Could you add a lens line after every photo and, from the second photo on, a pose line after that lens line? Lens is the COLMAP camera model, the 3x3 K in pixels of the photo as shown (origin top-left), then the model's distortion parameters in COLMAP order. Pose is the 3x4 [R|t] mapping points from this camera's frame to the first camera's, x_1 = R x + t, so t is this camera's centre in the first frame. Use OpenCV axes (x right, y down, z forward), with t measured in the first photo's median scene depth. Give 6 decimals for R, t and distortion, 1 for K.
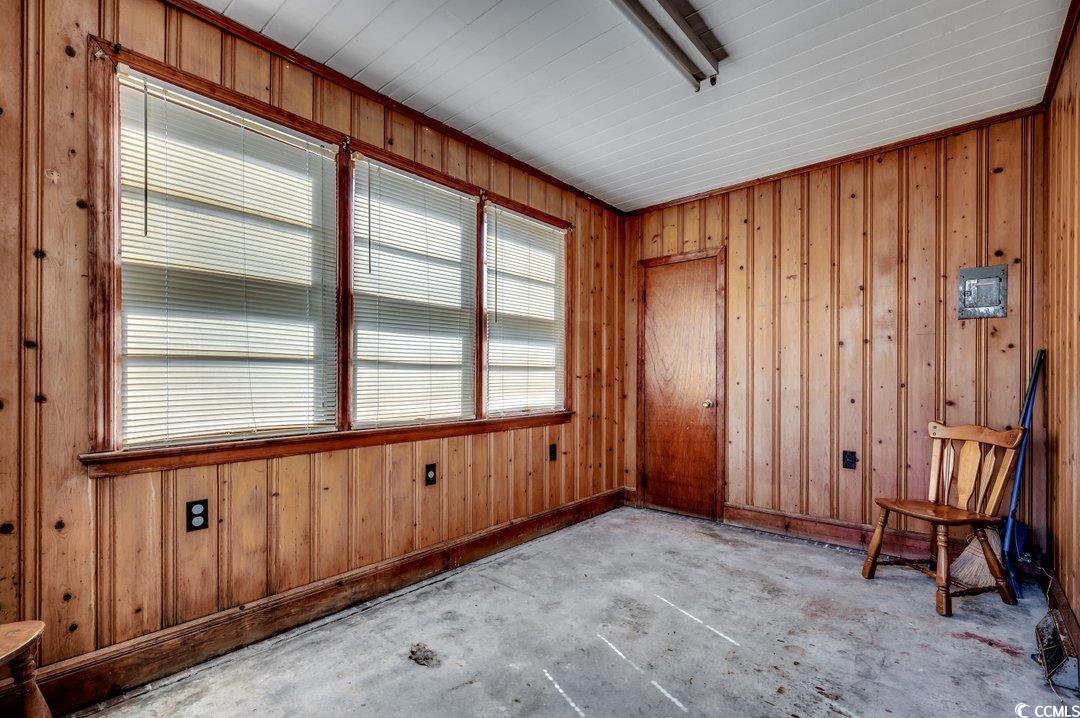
lens RADIAL K [[489.9, 0, 544.0], [0, 489.9, 373.2], [0, 0, 1]] dist [0.001321, -0.000131]
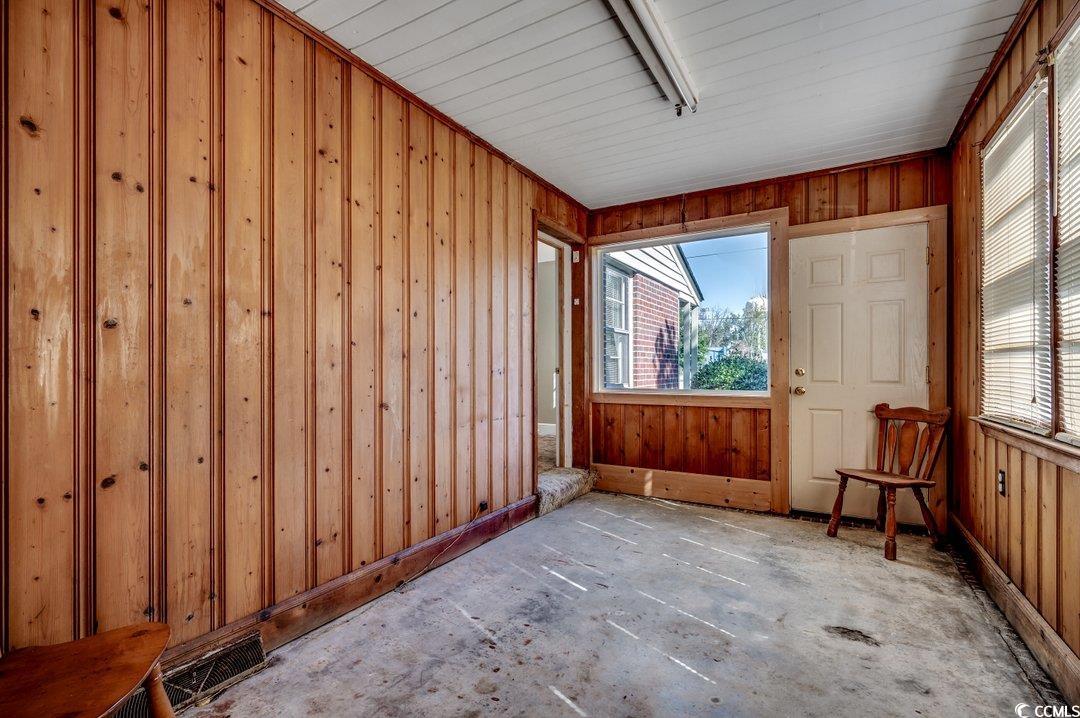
lens RADIAL K [[489.9, 0, 544.0], [0, 489.9, 373.2], [0, 0, 1]] dist [0.001321, -0.000131]
pose [[-0.983904, 0.003417, -0.178666, 0.598364], [0.003189, 0.999994, 0.001568, 0.018542], [0.178670, 0.000973, -0.983909, 1.967134]]
